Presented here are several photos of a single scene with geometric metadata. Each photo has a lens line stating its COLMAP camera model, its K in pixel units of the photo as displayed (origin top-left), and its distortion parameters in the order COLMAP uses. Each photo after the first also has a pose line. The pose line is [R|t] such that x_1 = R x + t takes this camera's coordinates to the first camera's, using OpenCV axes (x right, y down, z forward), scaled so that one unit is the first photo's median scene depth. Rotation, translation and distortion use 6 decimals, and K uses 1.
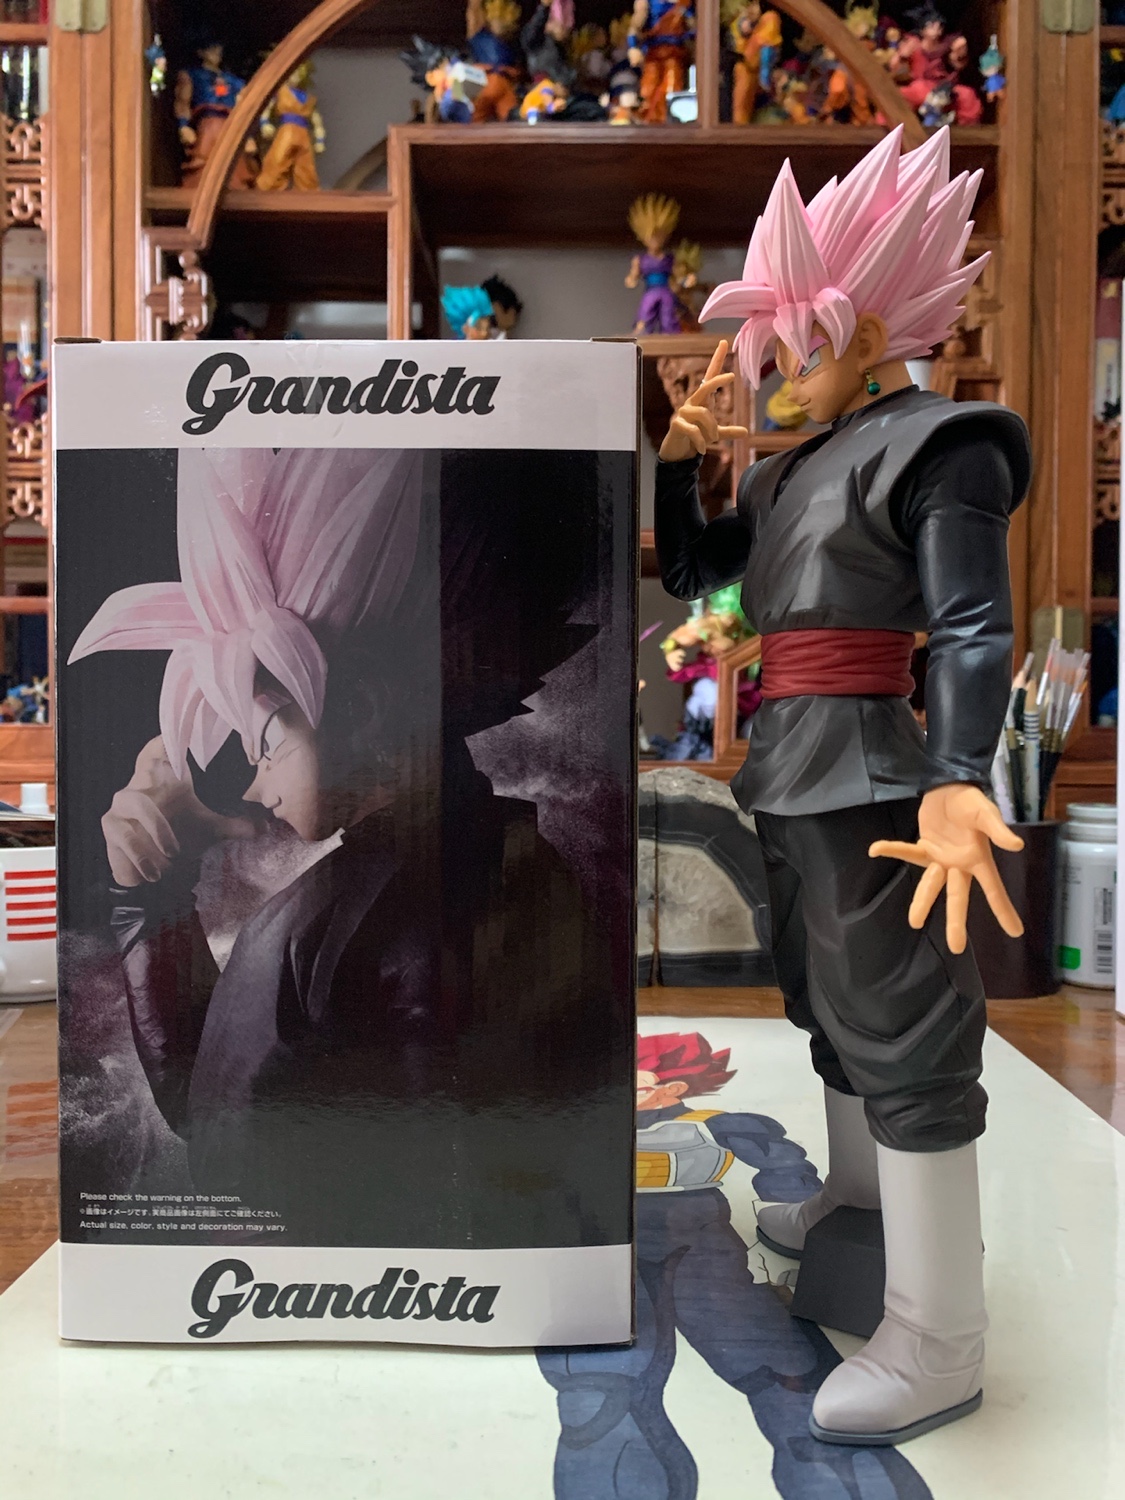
lens RADIAL K [[1191.2, 0, 570.1], [0, 1191.2, 751.5], [0, 0, 1]] dist [-0.003565, -0.001367]
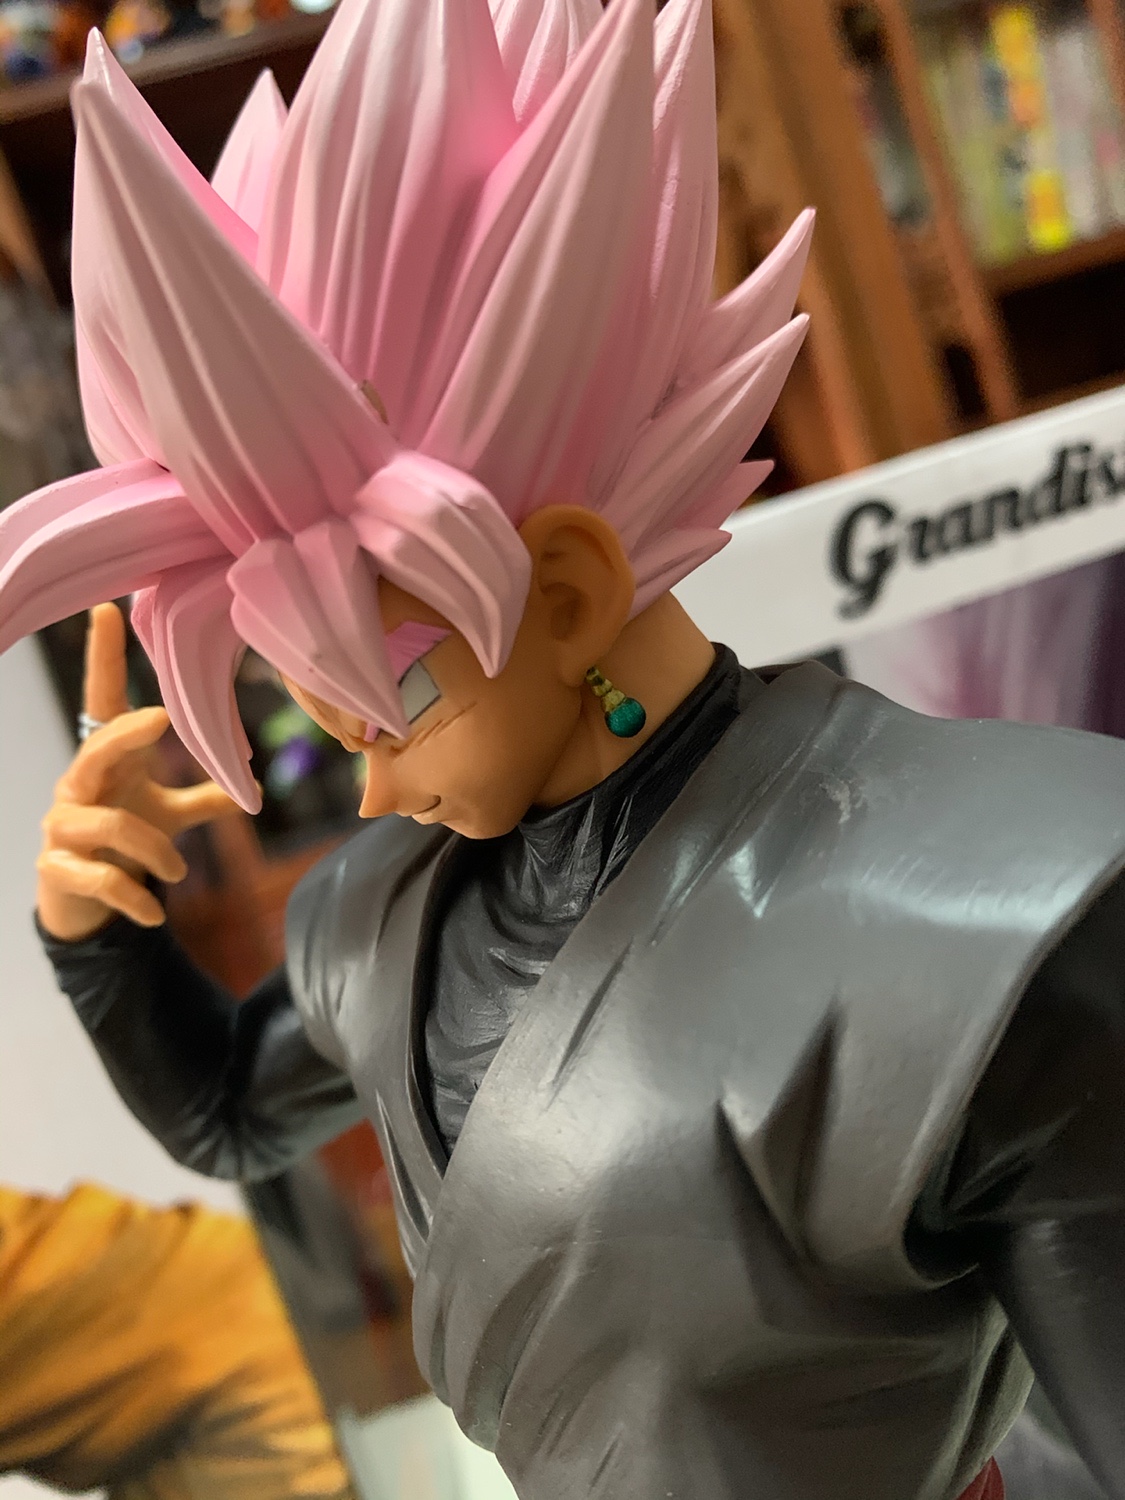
lens RADIAL K [[1191.2, 0, 556.3], [0, 1191.2, 752.8], [0, 0, 1]] dist [-0.003565, -0.001367]
pose [[0.896206, -0.327877, 0.298850, 0.027123], [0.313531, 0.944691, 0.096216, -0.062487], [-0.313868, 0.007470, 0.949437, 0.134547]]
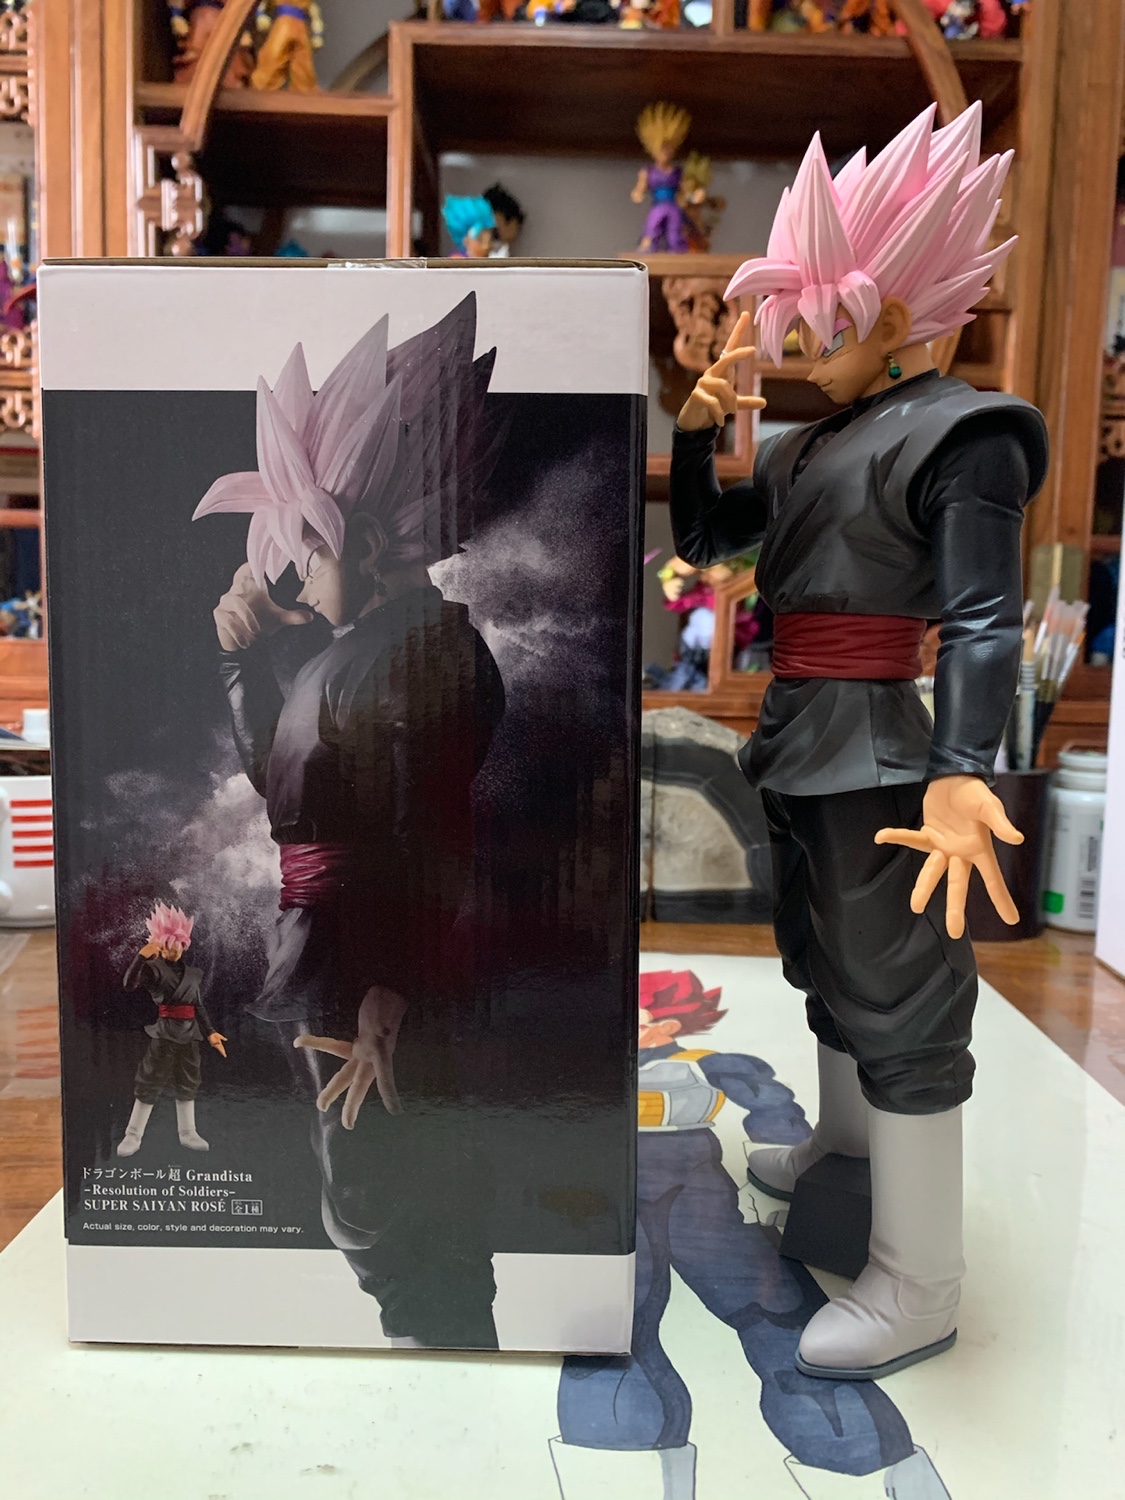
lens RADIAL K [[1191.2, 0, 571.9], [0, 1191.2, 760.4], [0, 0, 1]] dist [-0.003565, -0.001367]
pose [[0.999737, 0.020429, 0.010452, -0.004159], [-0.021170, 0.996840, 0.076560, -0.009335], [-0.008855, -0.076762, 0.997010, -0.004862]]
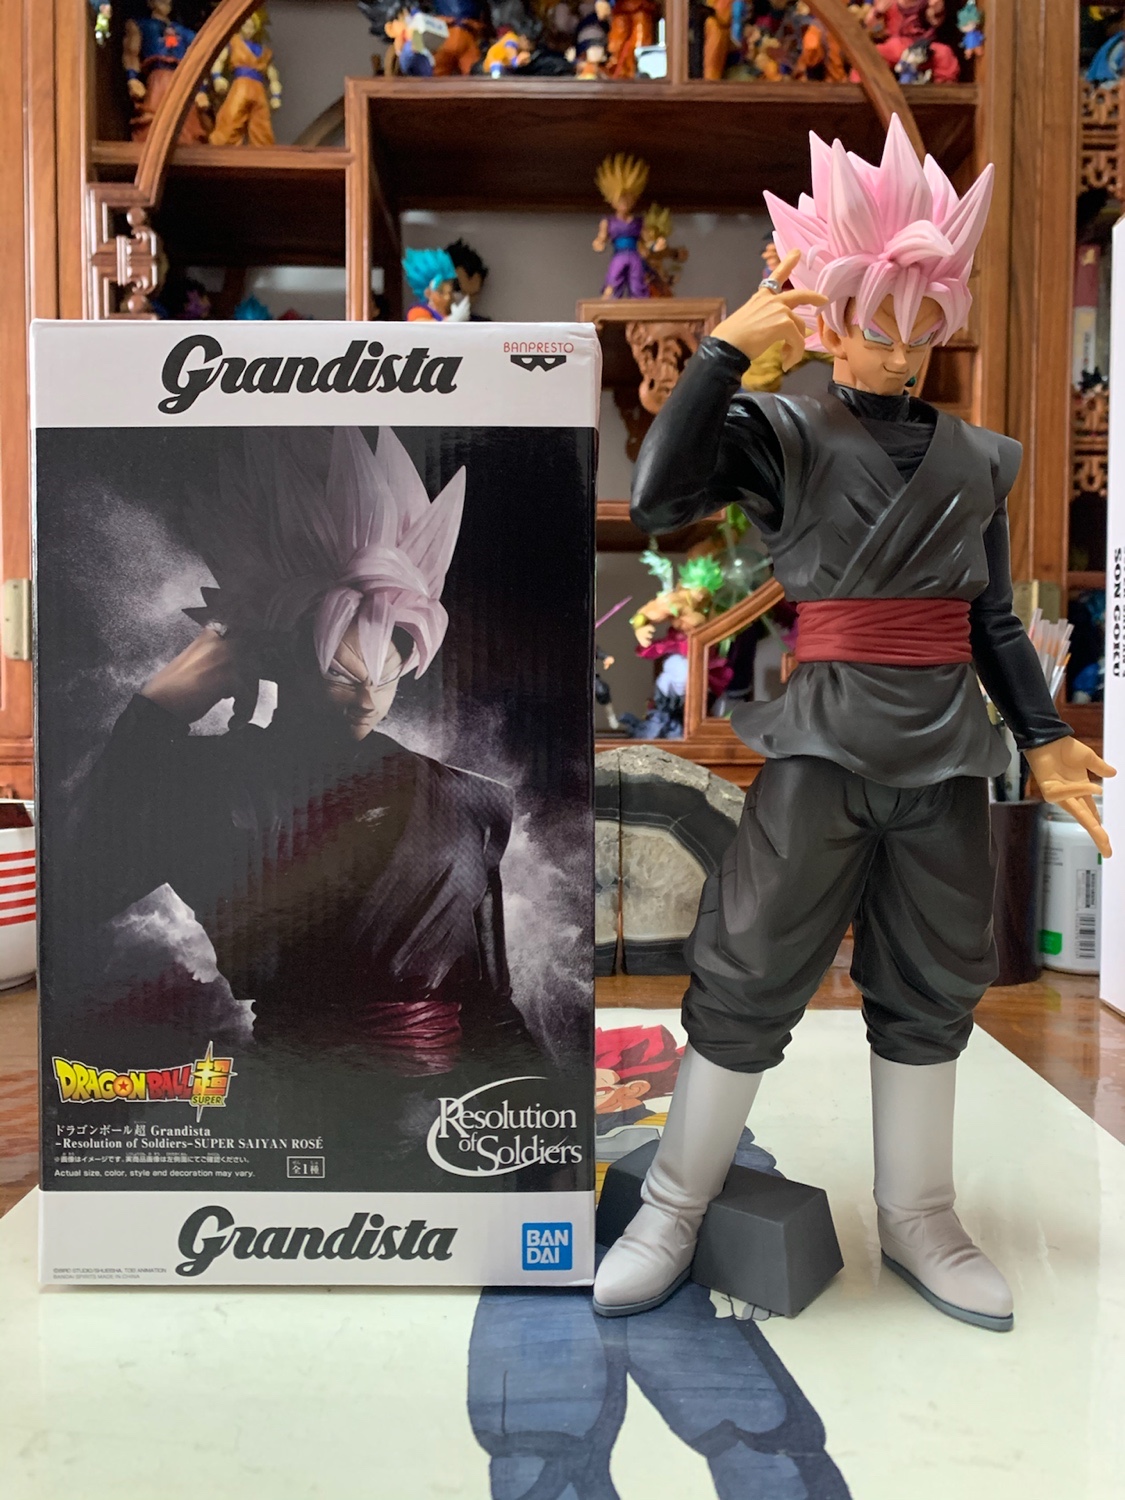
lens RADIAL K [[1191.2, 0, 570.7], [0, 1191.2, 756.3], [0, 0, 1]] dist [-0.003565, -0.001367]
pose [[0.999742, -0.003054, 0.022519, 0.006012], [0.002580, 0.999775, 0.021078, 0.001066], [-0.022578, -0.021014, 0.999524, 0.026781]]
